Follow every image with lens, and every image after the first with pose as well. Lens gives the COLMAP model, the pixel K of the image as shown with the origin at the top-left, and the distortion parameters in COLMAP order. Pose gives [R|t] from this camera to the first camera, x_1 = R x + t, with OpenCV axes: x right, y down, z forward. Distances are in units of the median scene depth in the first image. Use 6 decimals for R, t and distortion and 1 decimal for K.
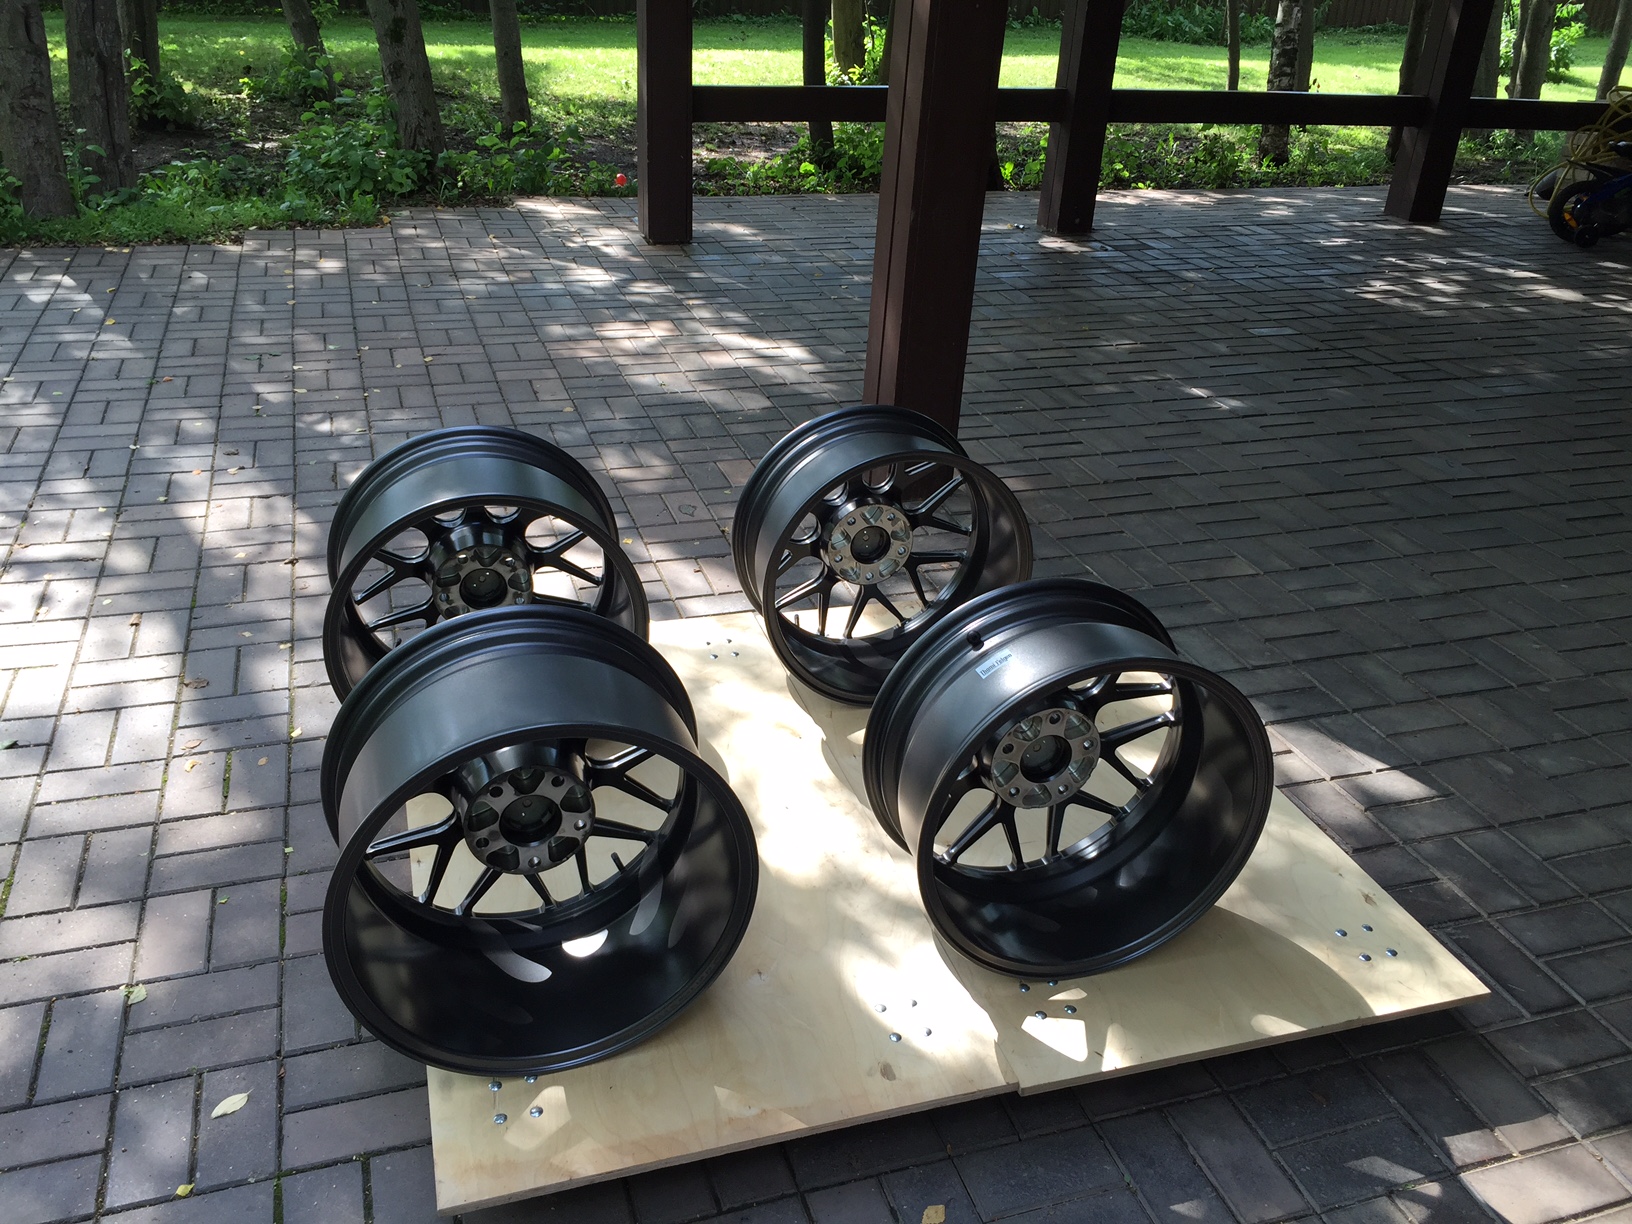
lens RADIAL K [[1394.3, 0, 816.0], [0, 1394.3, 612.0], [0, 0, 1]] dist [0.089542, -0.083366]
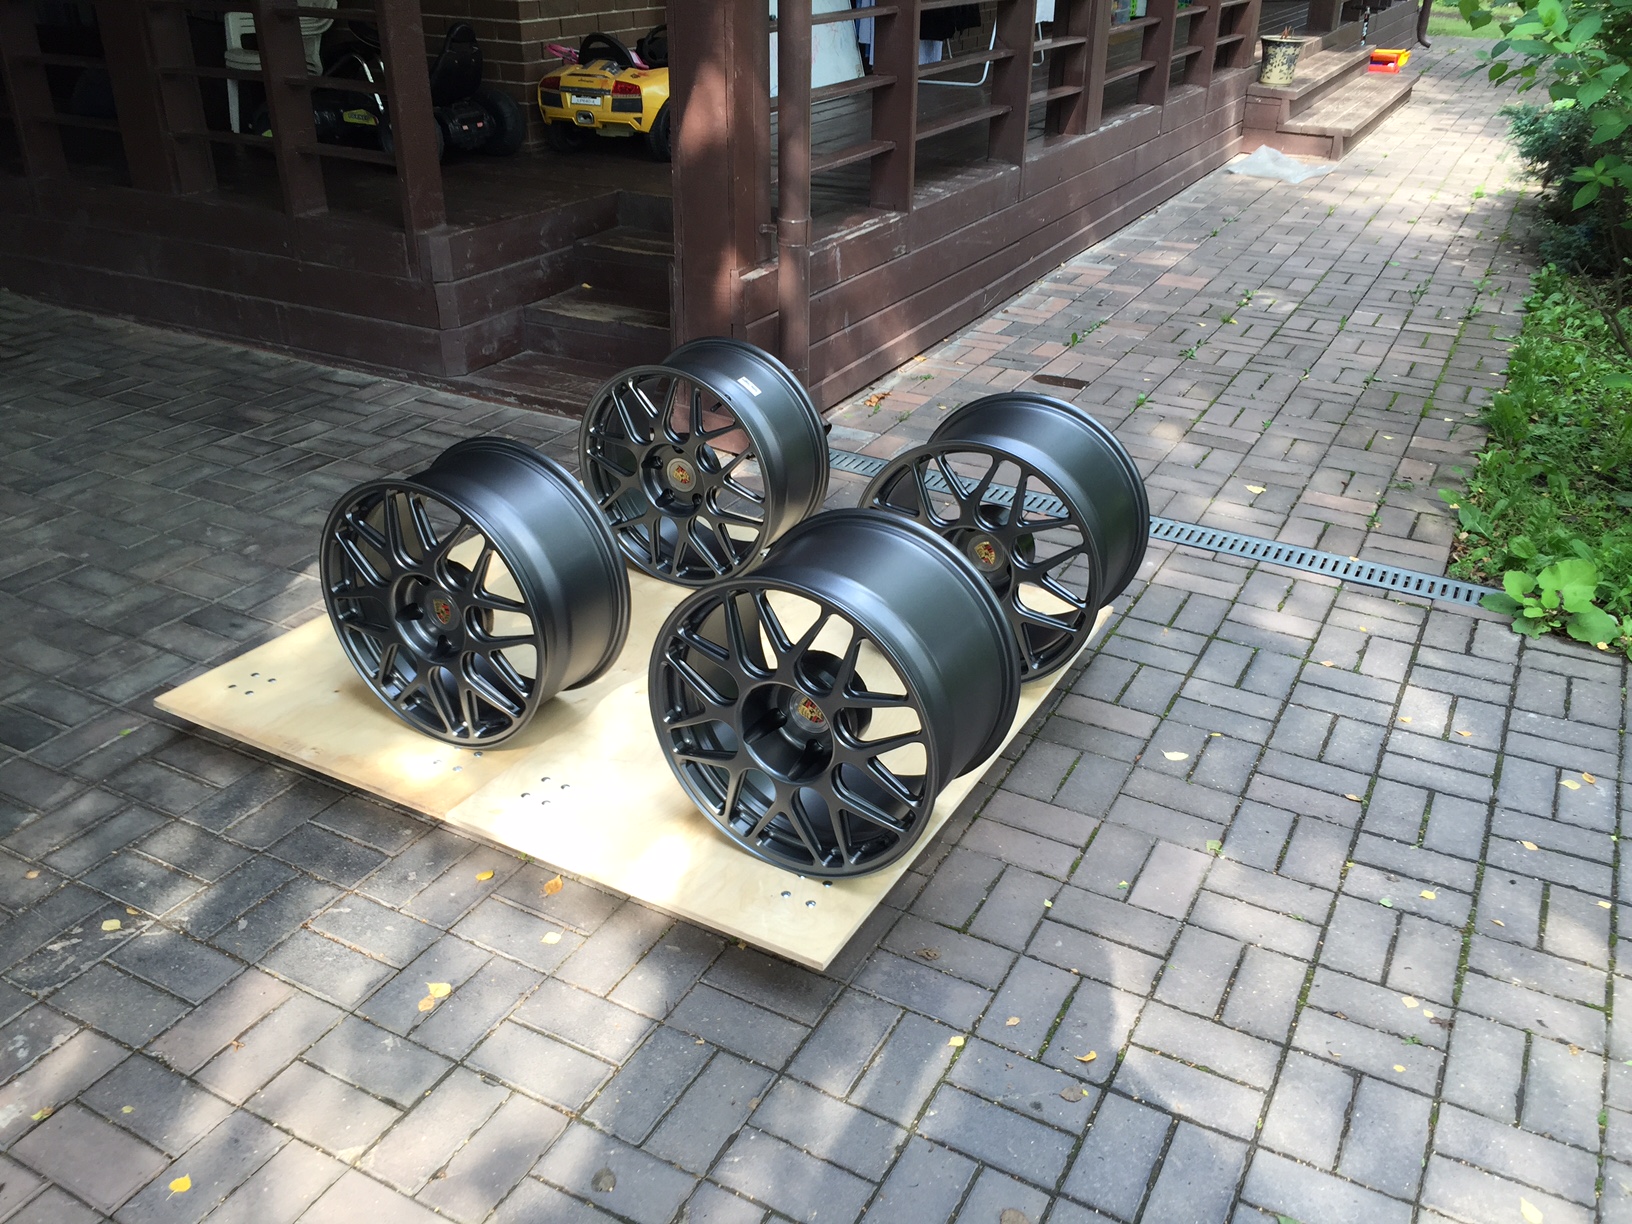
lens RADIAL K [[1394.3, 0, 816.0], [0, 1394.3, 612.0], [0, 0, 1]] dist [0.089542, -0.083366]
pose [[-0.690490, -0.374395, 0.618912, -0.653485], [0.297142, 0.633289, 0.714599, -0.587223], [-0.659492, 0.677328, -0.326031, 1.059896]]
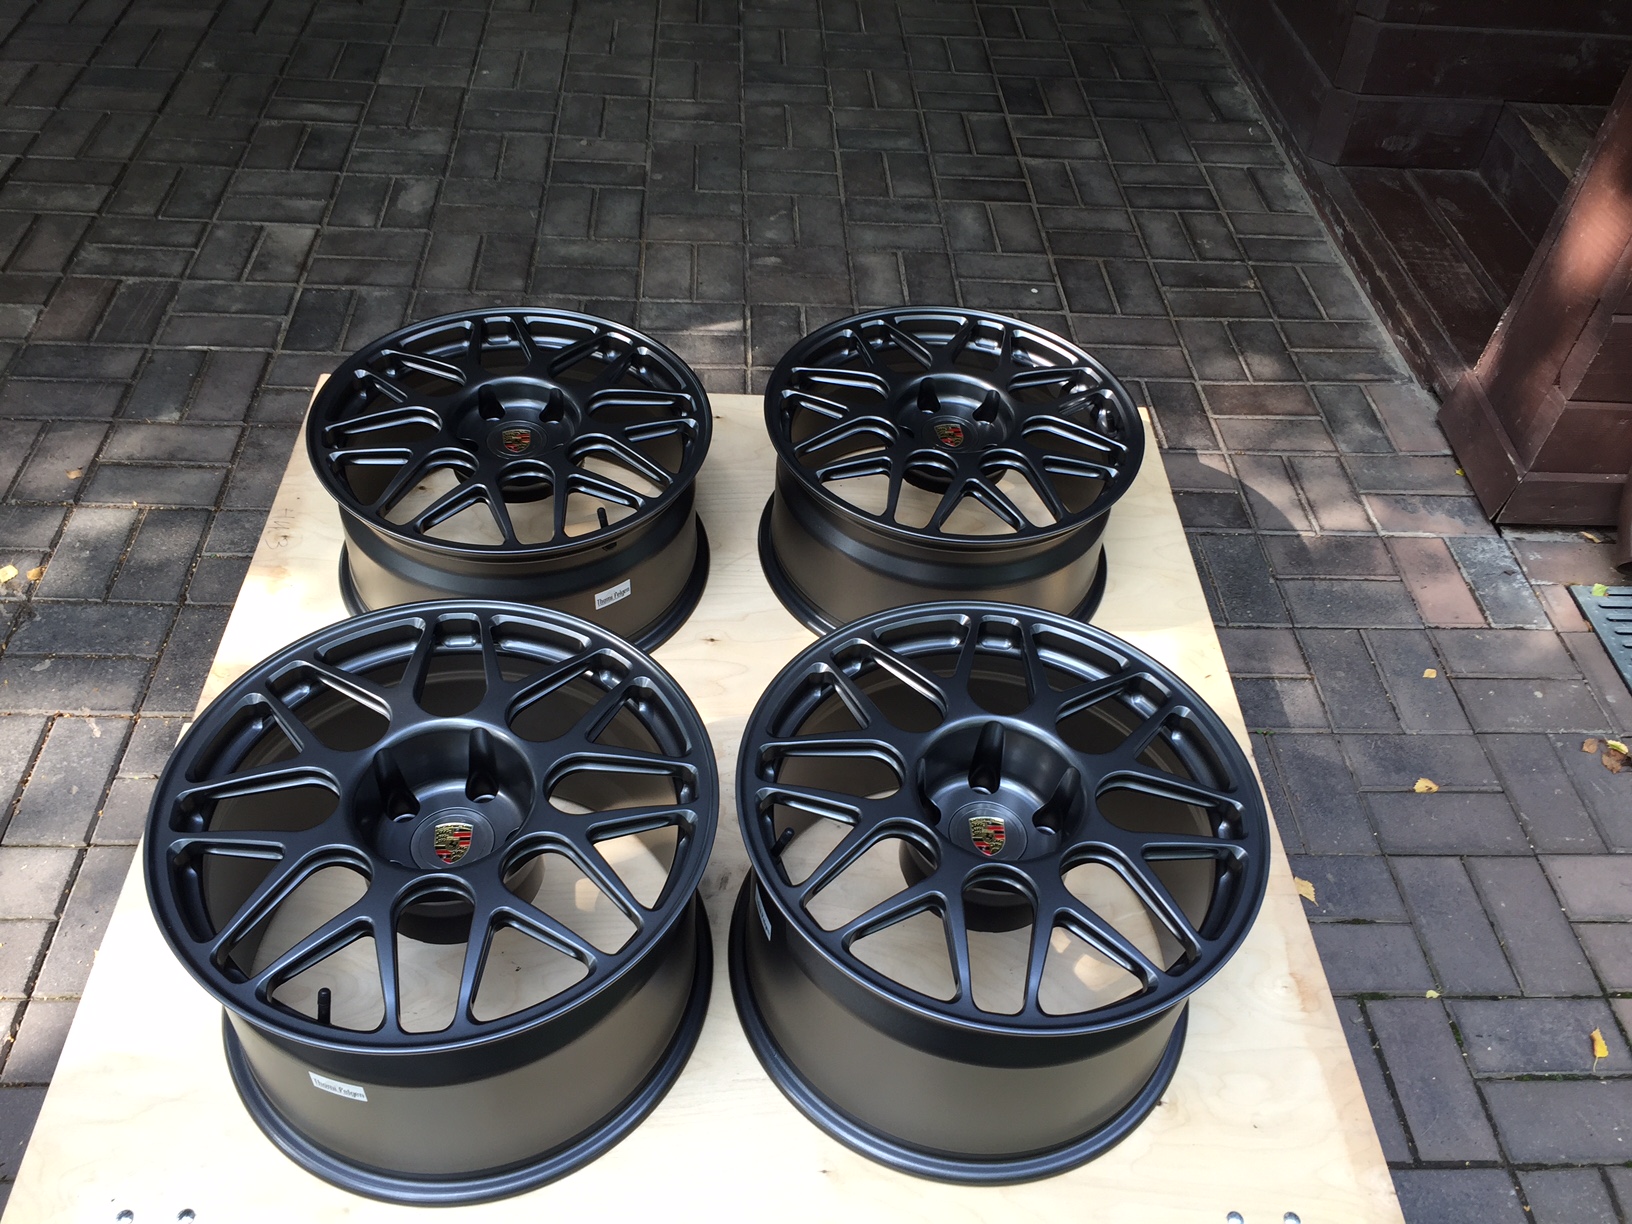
lens RADIAL K [[1394.3, 0, 816.0], [0, 1394.3, 612.0], [0, 0, 1]] dist [0.089542, -0.083366]
pose [[0.264776, -0.697979, 0.665372, -0.334865], [0.389746, 0.708588, 0.588219, -0.275219], [-0.882039, 0.103580, 0.459651, 0.505752]]
